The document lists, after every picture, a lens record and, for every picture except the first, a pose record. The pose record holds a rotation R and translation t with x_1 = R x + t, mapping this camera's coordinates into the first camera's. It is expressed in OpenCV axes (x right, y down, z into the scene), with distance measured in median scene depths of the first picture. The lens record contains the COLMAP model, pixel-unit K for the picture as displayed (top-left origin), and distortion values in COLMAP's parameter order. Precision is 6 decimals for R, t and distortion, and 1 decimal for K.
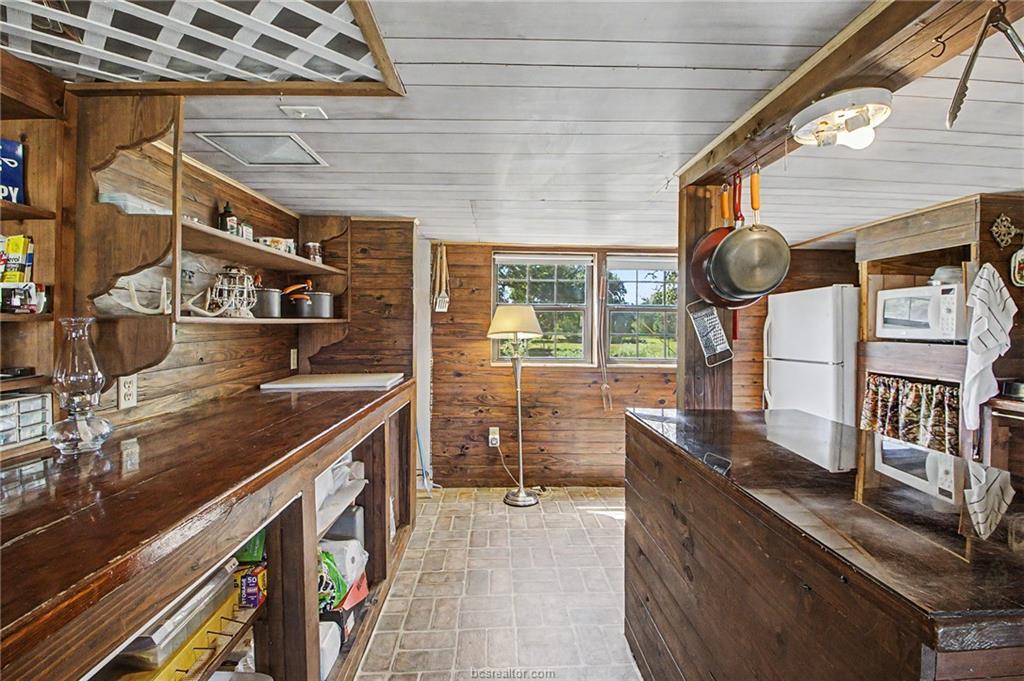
lens RADIAL K [[467.8, 0, 514.3], [0, 467.8, 323.6], [0, 0, 1]] dist [-0.001639, -0.013020]
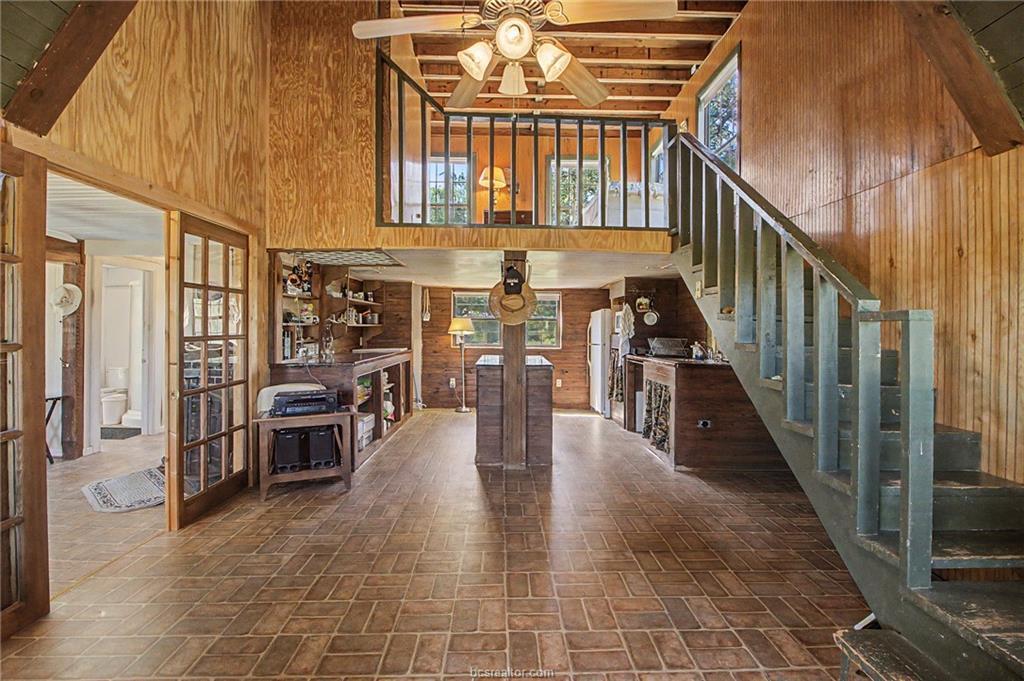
lens RADIAL K [[467.8, 0, 514.3], [0, 467.8, 323.6], [0, 0, 1]] dist [-0.001639, -0.013020]
pose [[0.999874, 0.000127, -0.015867, 0.379322], [-0.000298, 0.999942, -0.010747, 0.011790], [0.015865, 0.010750, 0.999816, -1.510229]]
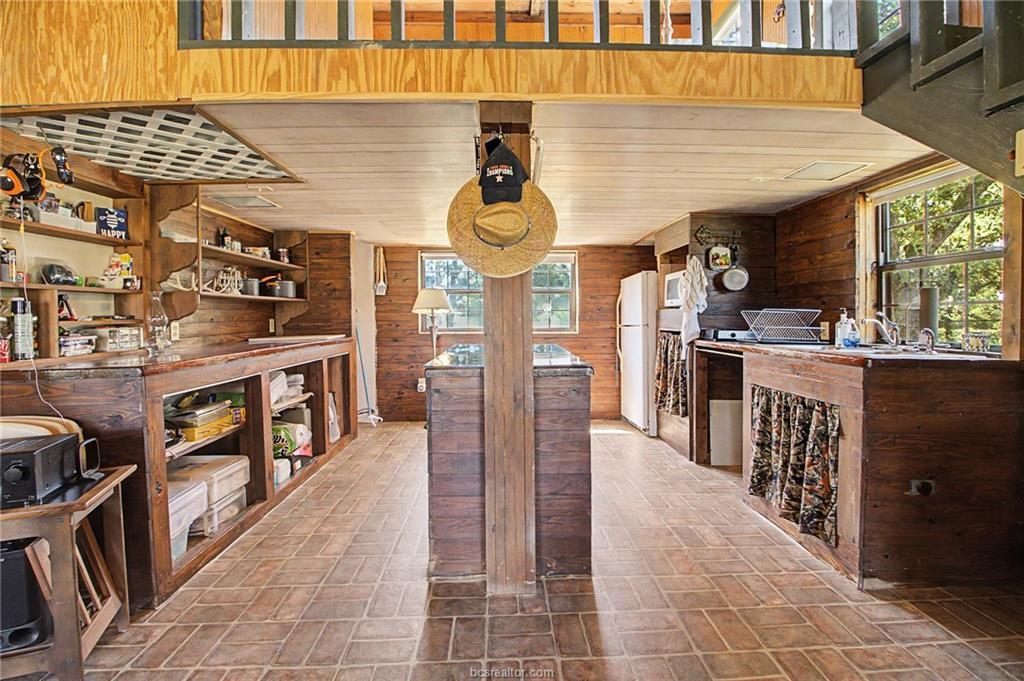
lens RADIAL K [[467.8, 0, 514.3], [0, 467.8, 323.6], [0, 0, 1]] dist [-0.001639, -0.013020]
pose [[0.999829, -0.014134, -0.011940, 0.373352], [0.014334, 0.999755, 0.016847, 0.060855], [0.011699, -0.017015, 0.999787, -0.569078]]
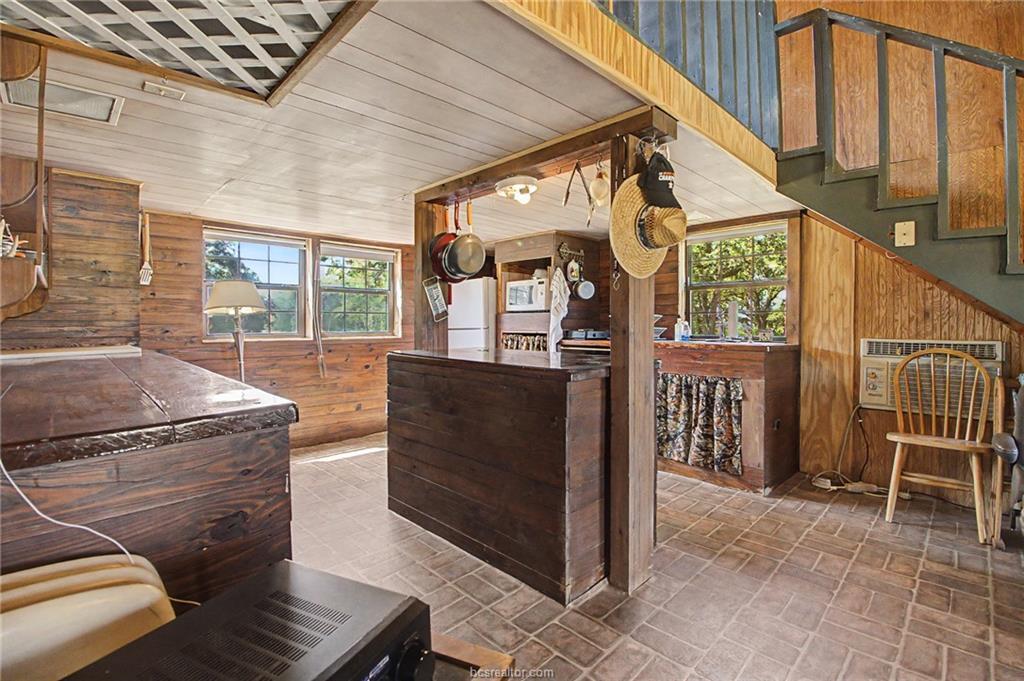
lens RADIAL K [[467.8, 0, 514.3], [0, 467.8, 323.6], [0, 0, 1]] dist [-0.001639, -0.013020]
pose [[0.737214, -0.011460, 0.675563, -0.341896], [0.005067, 0.999922, 0.011434, 0.064322], [-0.675641, -0.005006, 0.737214, -0.245547]]
